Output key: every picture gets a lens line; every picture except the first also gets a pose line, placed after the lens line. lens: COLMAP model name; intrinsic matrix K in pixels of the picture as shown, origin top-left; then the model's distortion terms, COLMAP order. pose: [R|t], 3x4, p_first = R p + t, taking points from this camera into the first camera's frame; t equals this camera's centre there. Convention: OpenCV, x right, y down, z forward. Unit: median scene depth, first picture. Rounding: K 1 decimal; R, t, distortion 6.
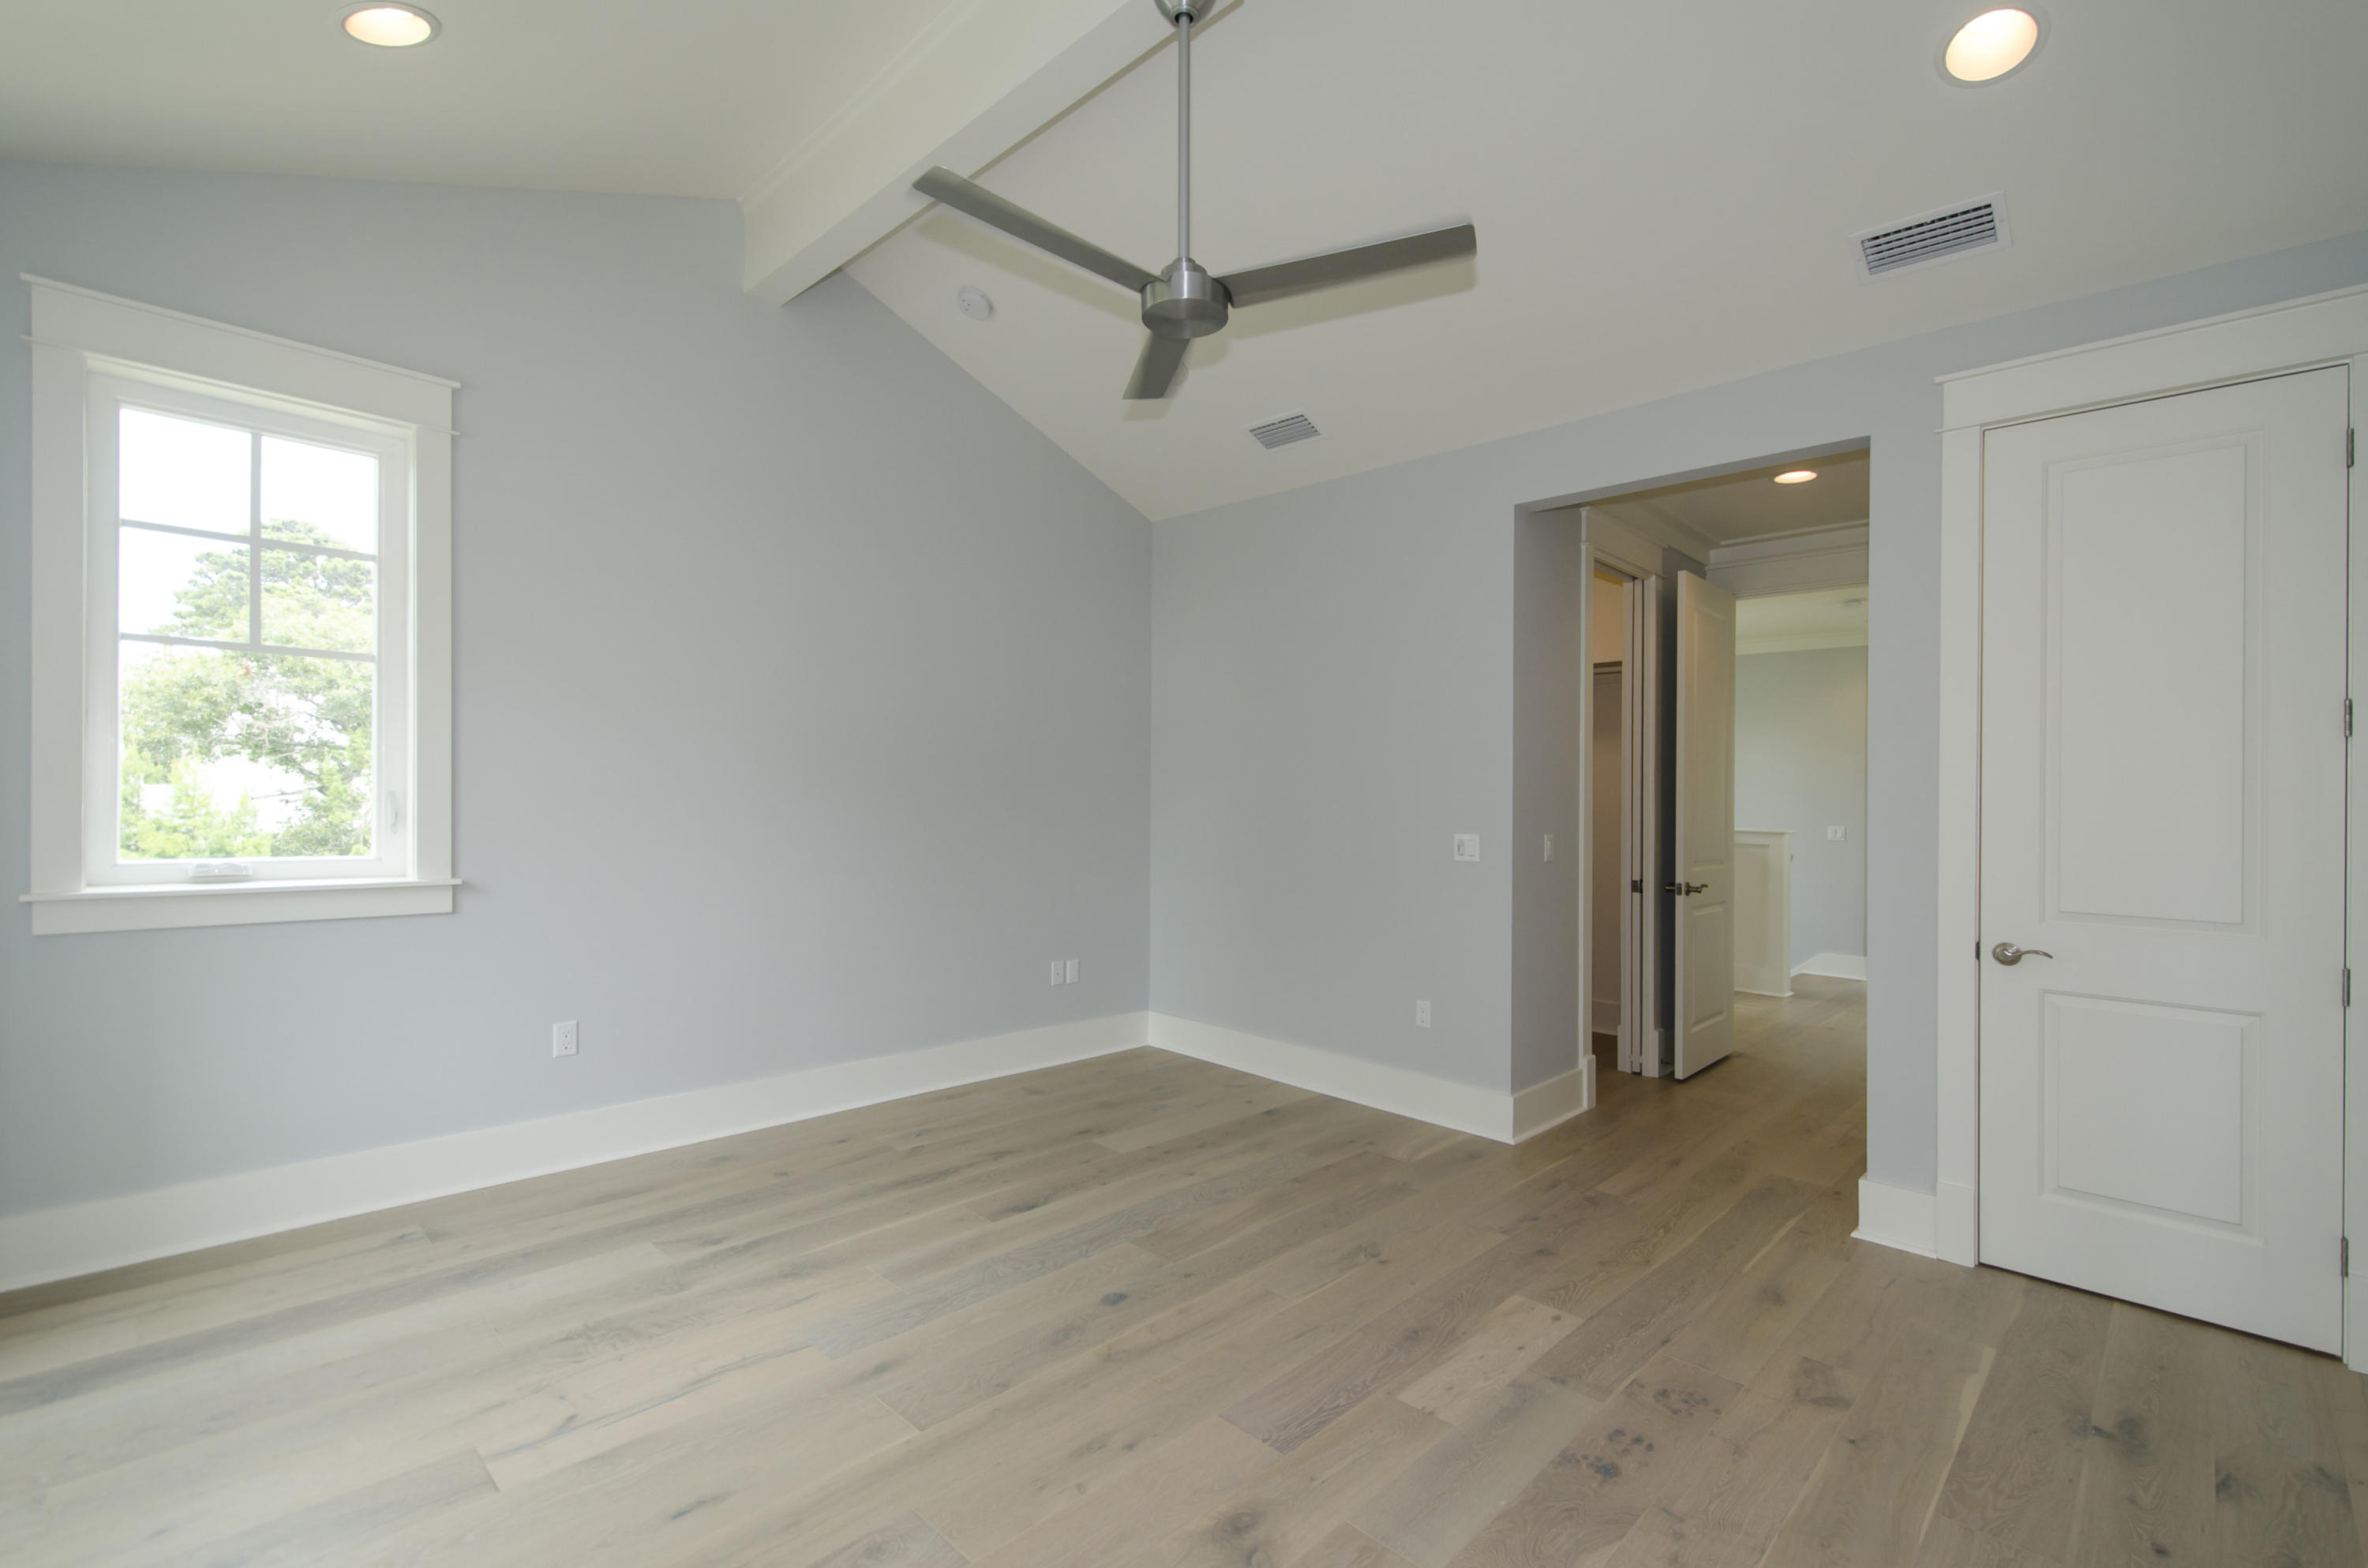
lens RADIAL K [[1048.7, 0, 1202.2], [0, 1048.7, 788.0], [0, 0, 1]] dist [0.020667, -0.010561]
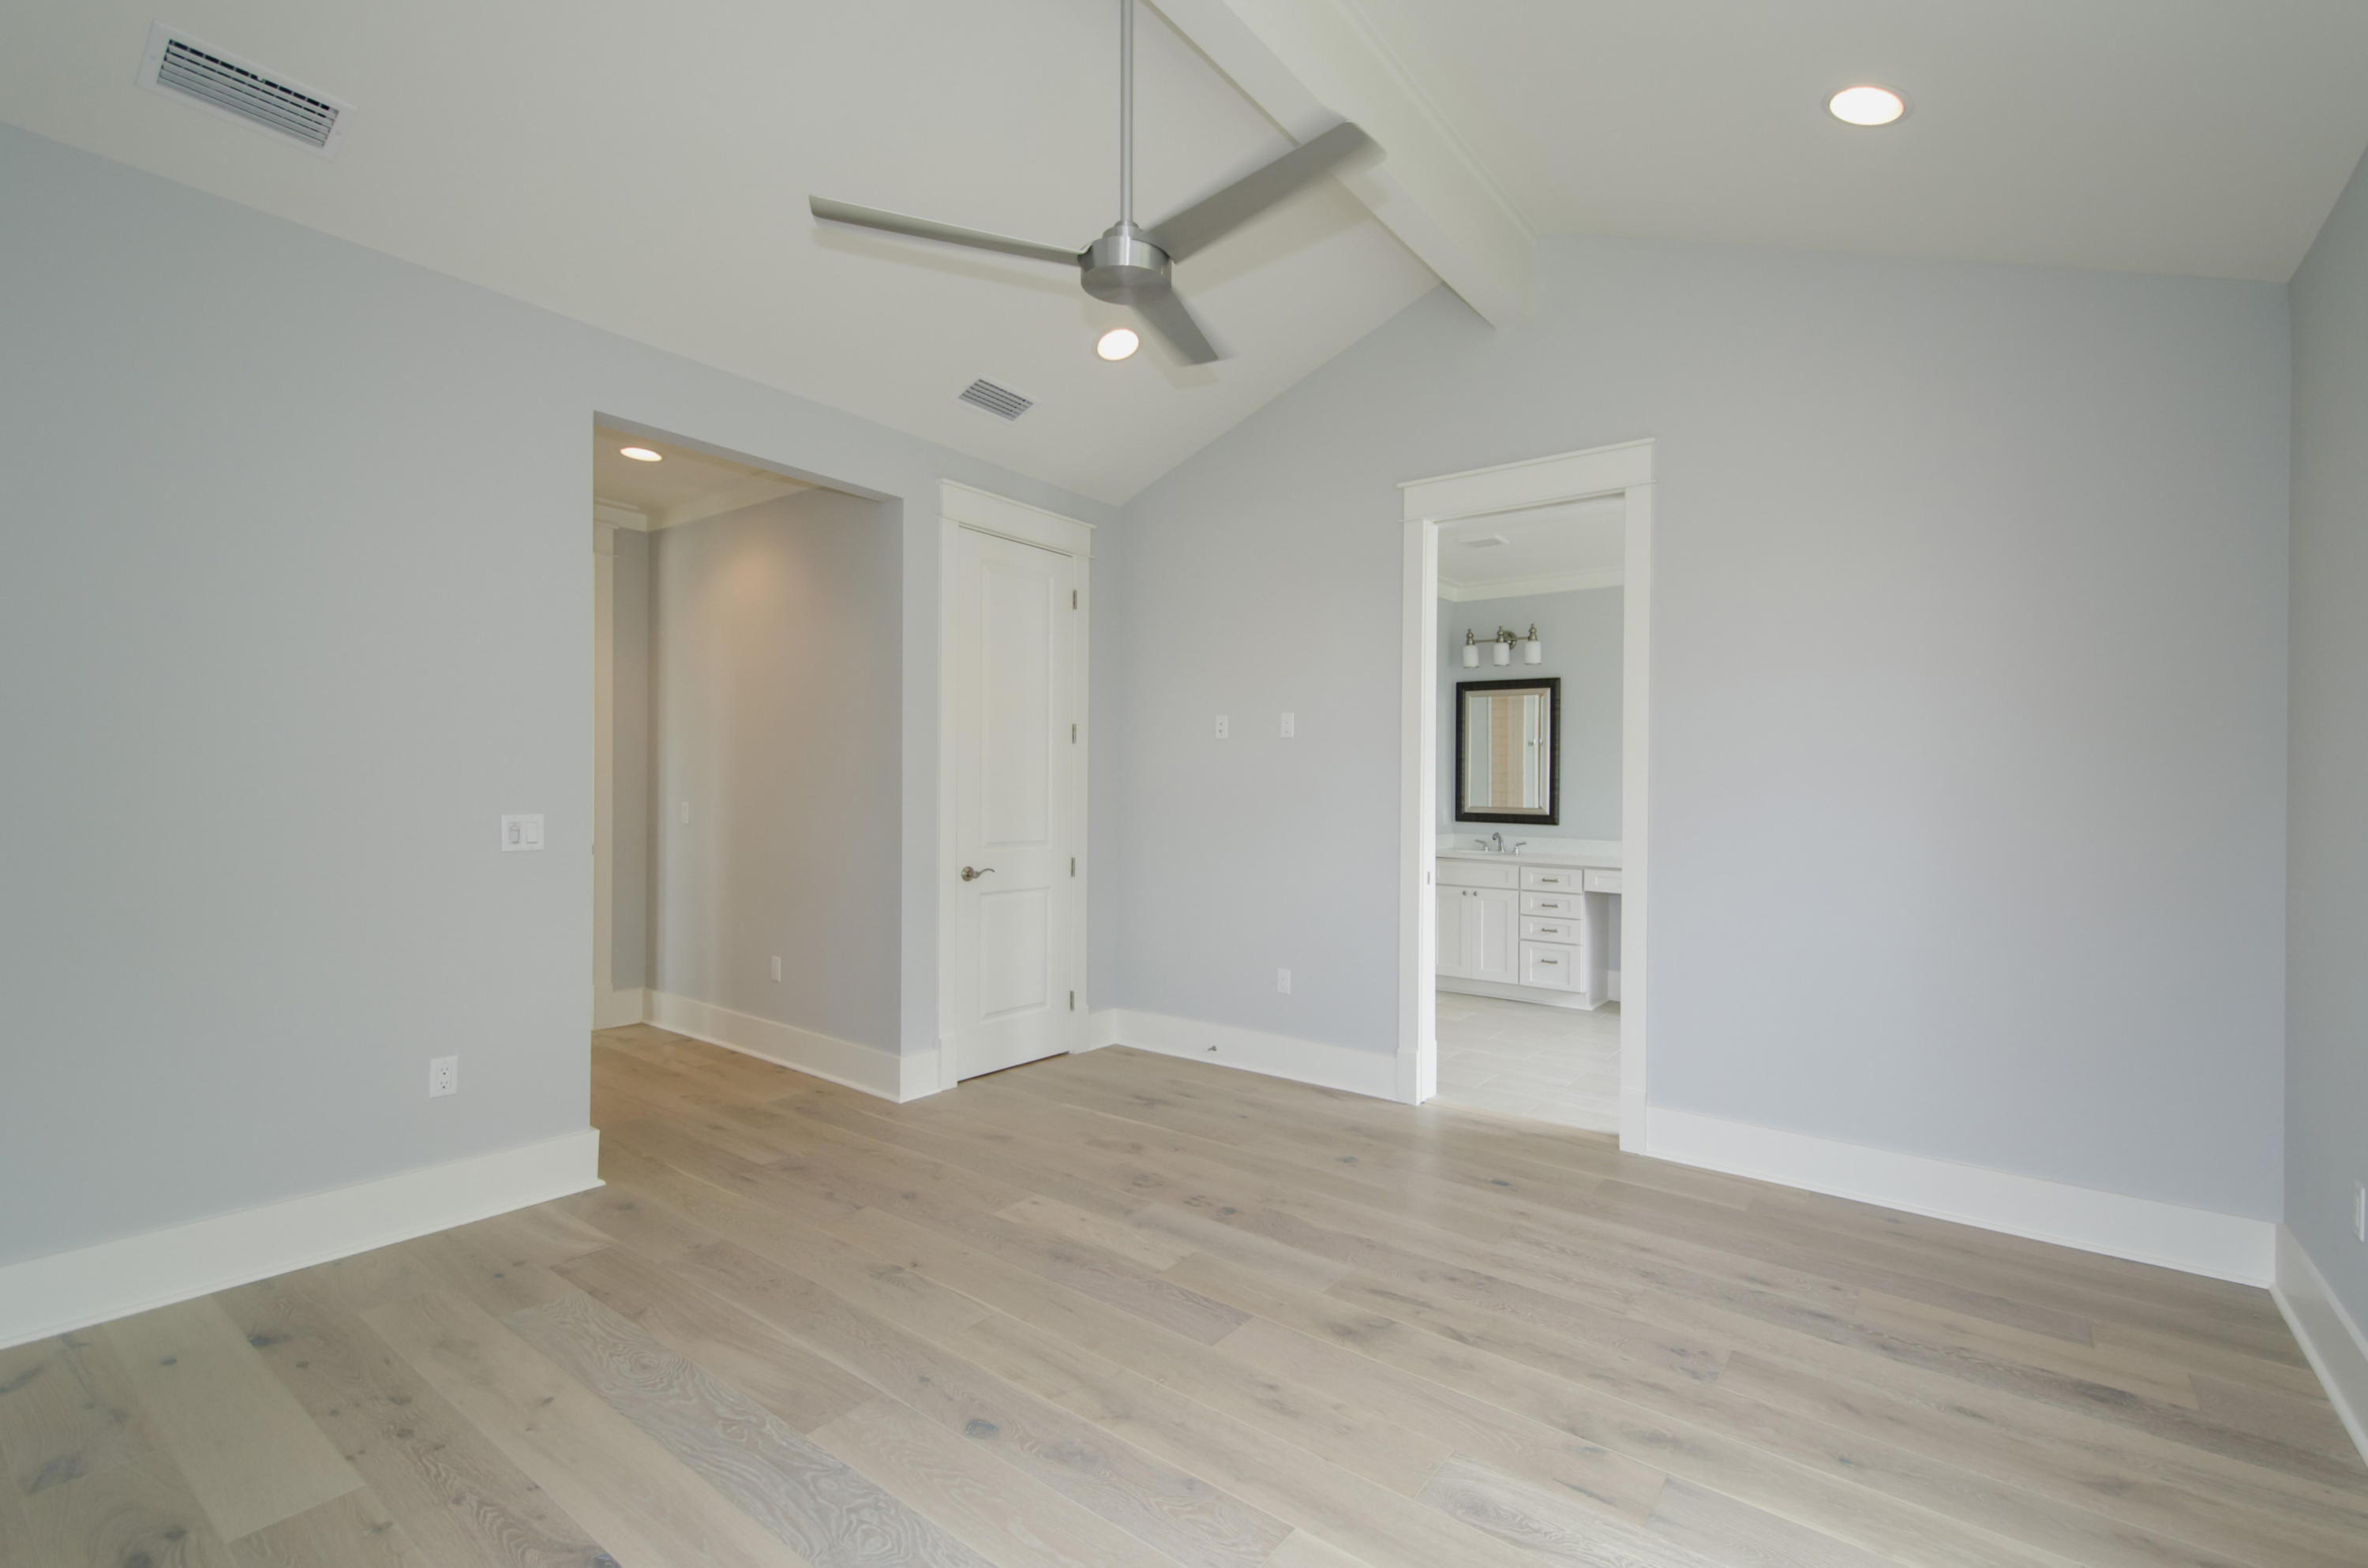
lens RADIAL K [[1048.7, 0, 1202.2], [0, 1048.7, 788.0], [0, 0, 1]] dist [0.020667, -0.010561]
pose [[-0.120602, -0.027020, 0.992333, -0.826319], [-0.029050, 0.999297, 0.023679, -0.016543], [-0.992276, -0.025971, -0.121303, 0.891562]]
